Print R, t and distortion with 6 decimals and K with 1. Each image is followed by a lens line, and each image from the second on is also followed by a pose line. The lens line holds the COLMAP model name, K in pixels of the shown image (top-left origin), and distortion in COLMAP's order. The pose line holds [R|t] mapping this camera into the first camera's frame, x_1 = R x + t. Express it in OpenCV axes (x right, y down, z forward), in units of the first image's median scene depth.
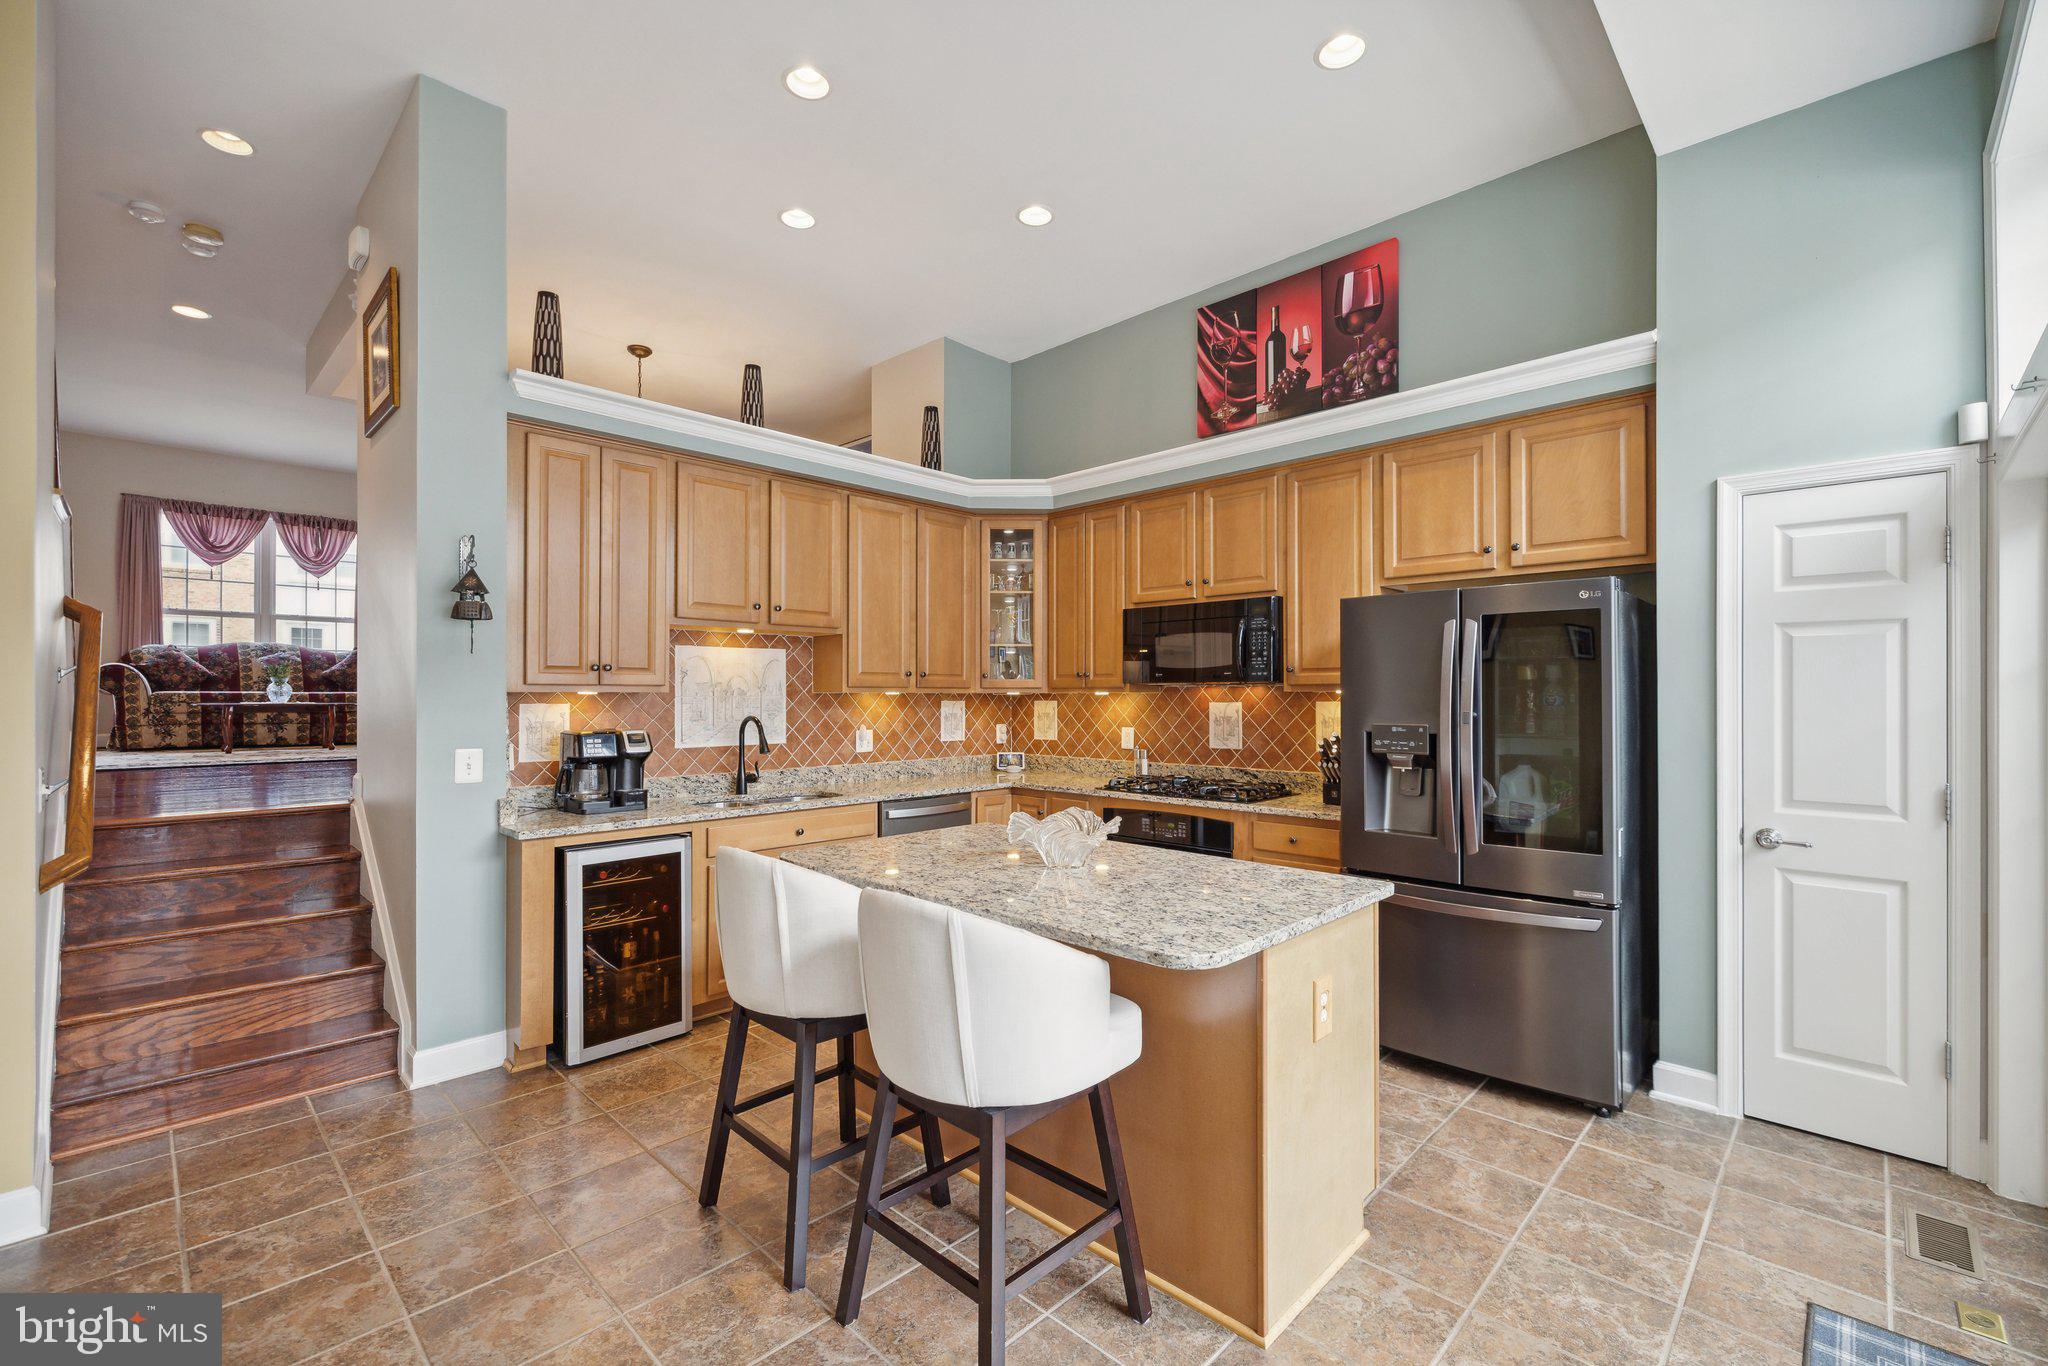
lens RADIAL K [[868.8, 0, 1018.2], [0, 868.8, 689.7], [0, 0, 1]] dist [0.003195, 0.000045]
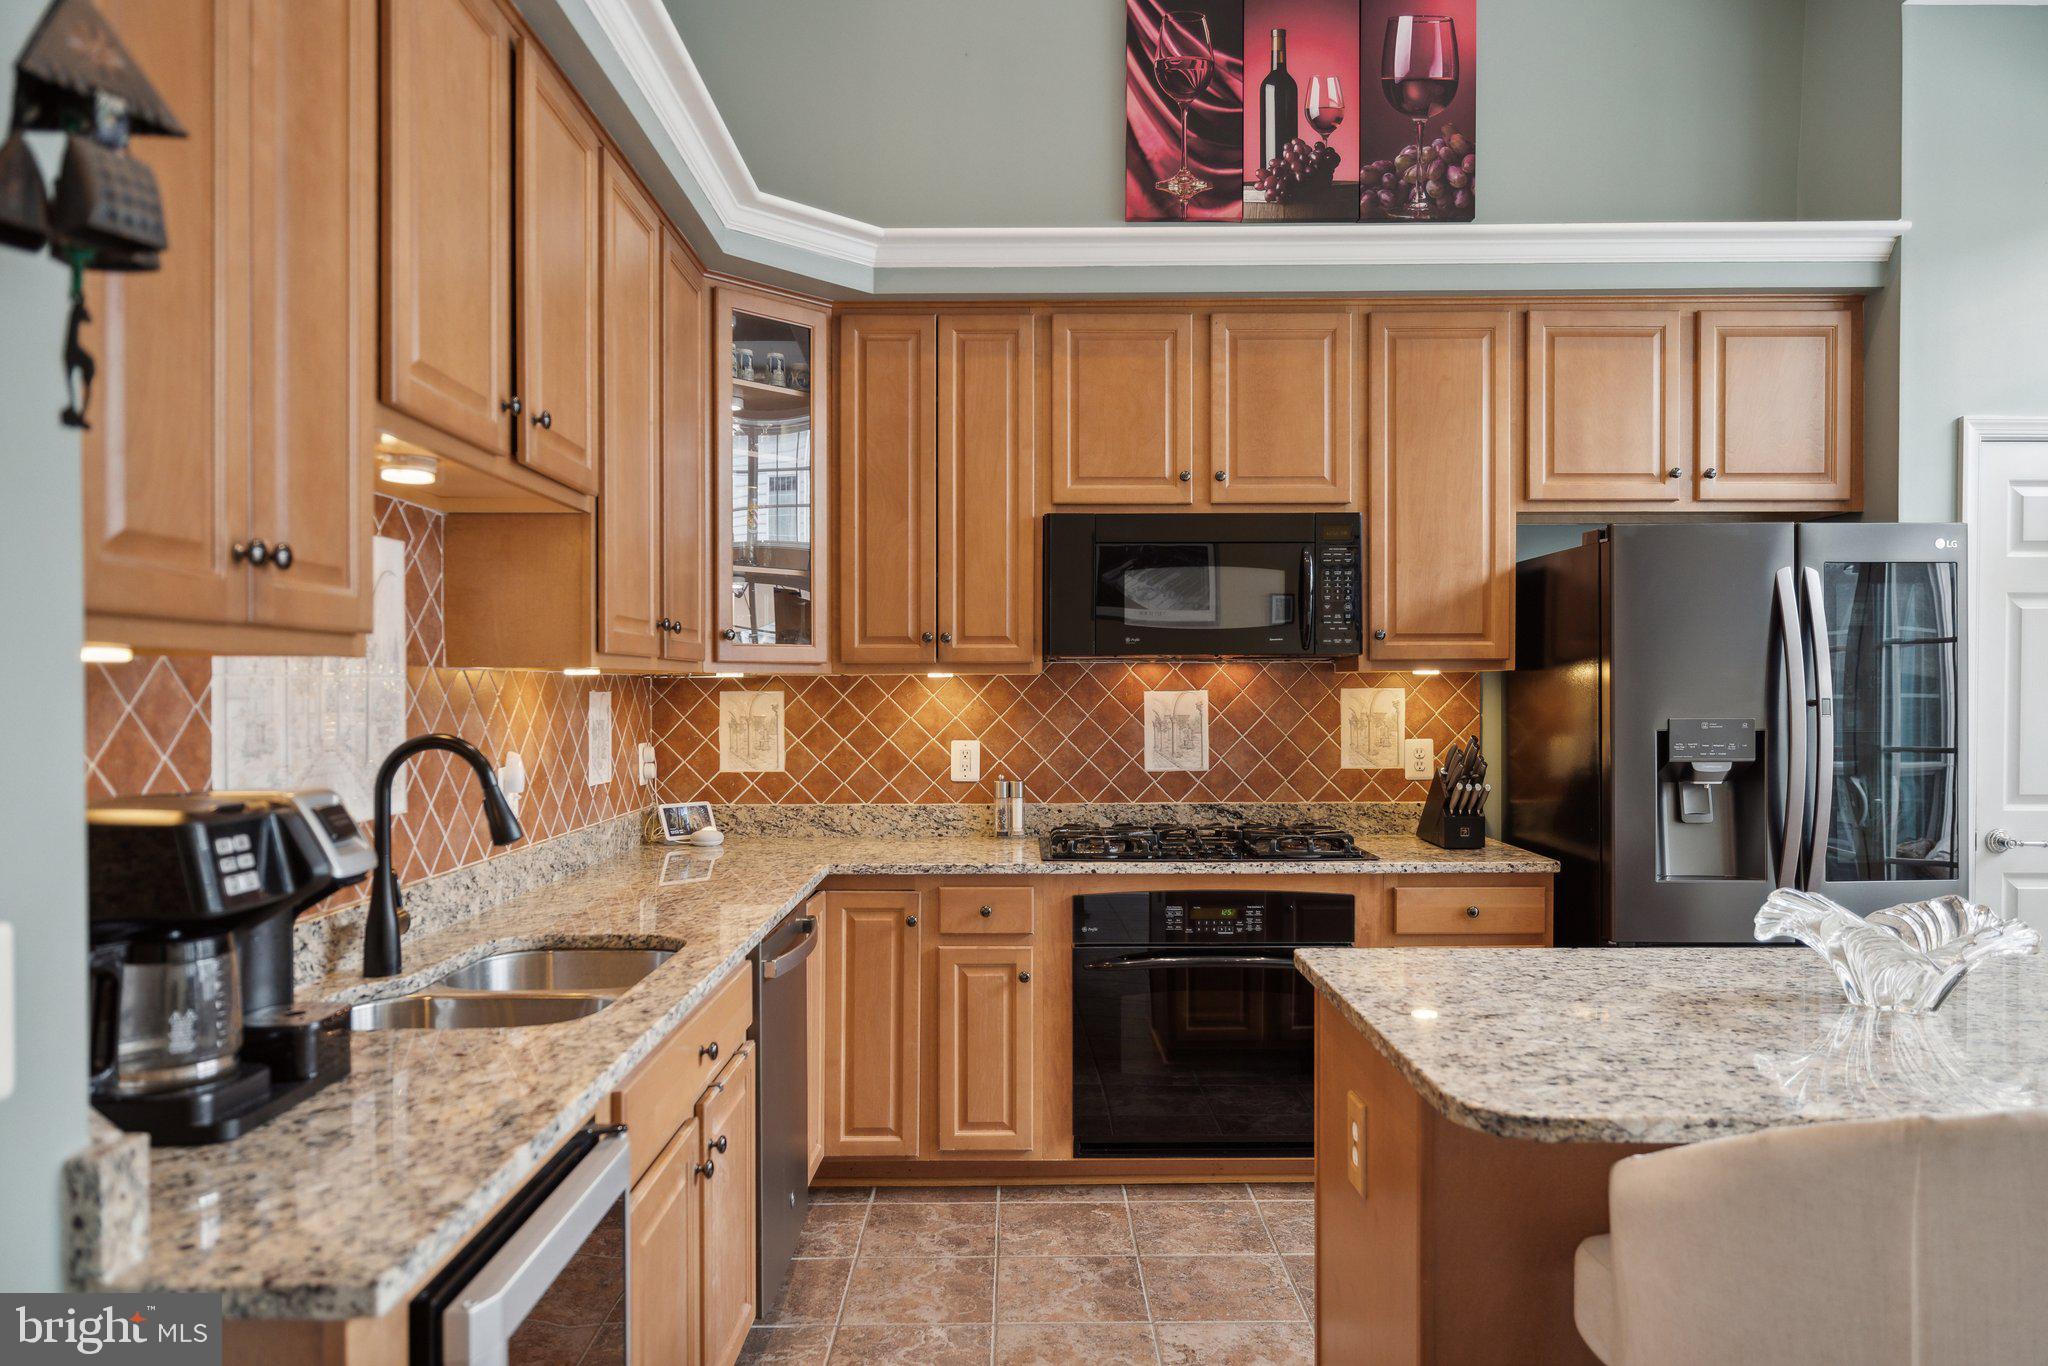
lens RADIAL K [[1354.3, 0, 1020.1], [0, 1354.3, 699.7], [0, 0, 1]] dist [0.001167, 0.000238]
pose [[0.712019, -0.007702, 0.702118, -0.516823], [-0.001944, 0.999914, 0.012940, 0.009894], [-0.702157, -0.010578, 0.711943, 0.481100]]
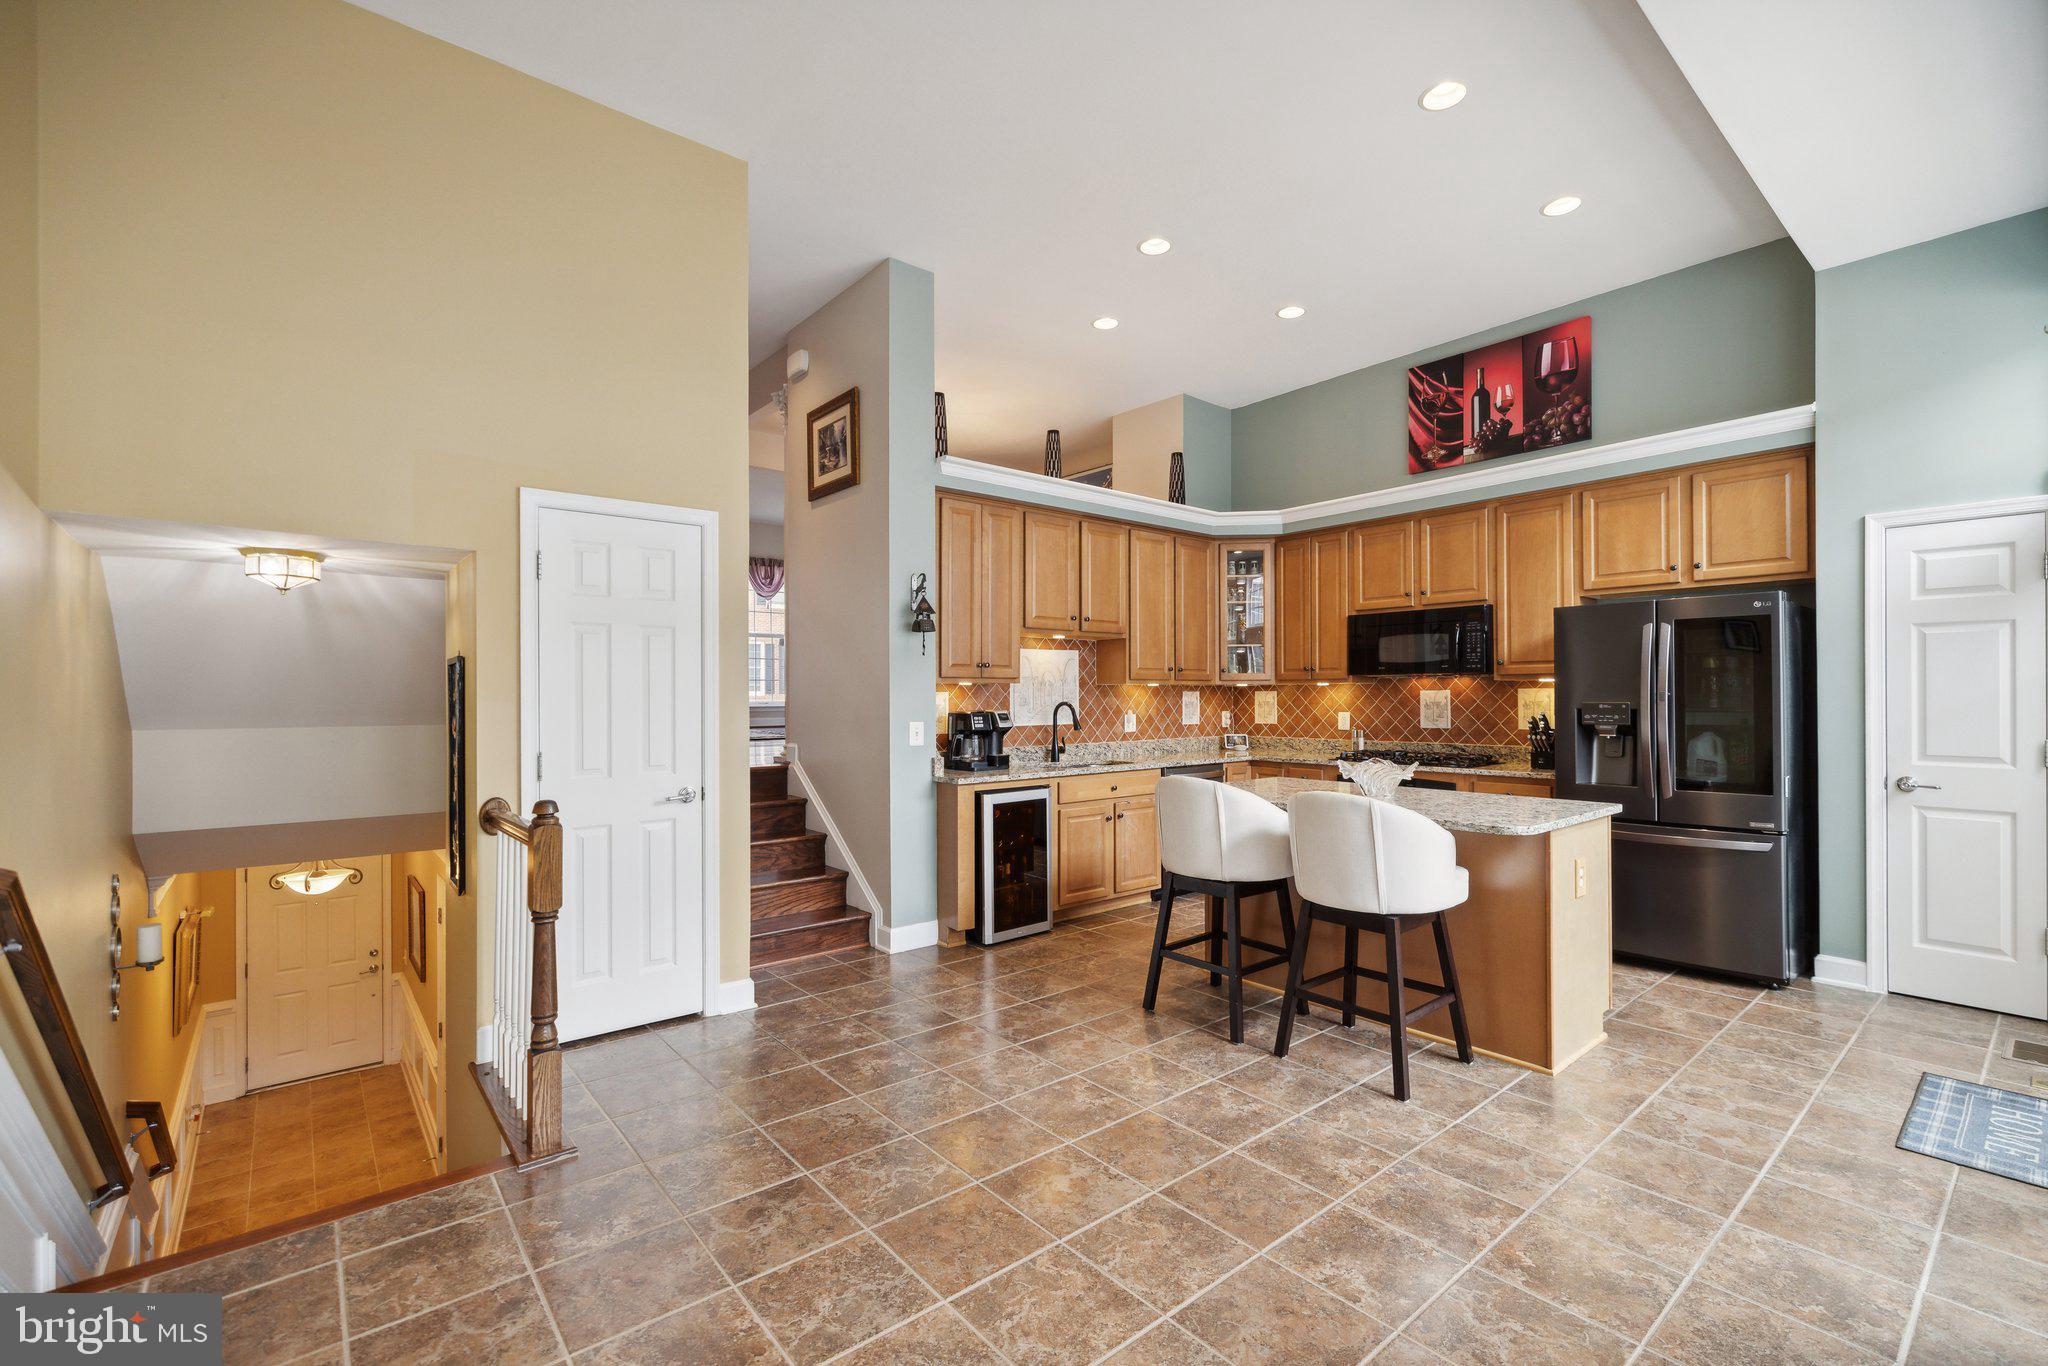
lens RADIAL K [[880.6, 0, 1024.5], [0, 880.6, 692.4], [0, 0, 1]] dist [0.003434, 0.000241]
pose [[0.994714, -0.004842, -0.102575, -0.233413], [0.005120, 0.999984, 0.002444, 0.012711], [0.102561, -0.002957, 0.994722, -0.328310]]
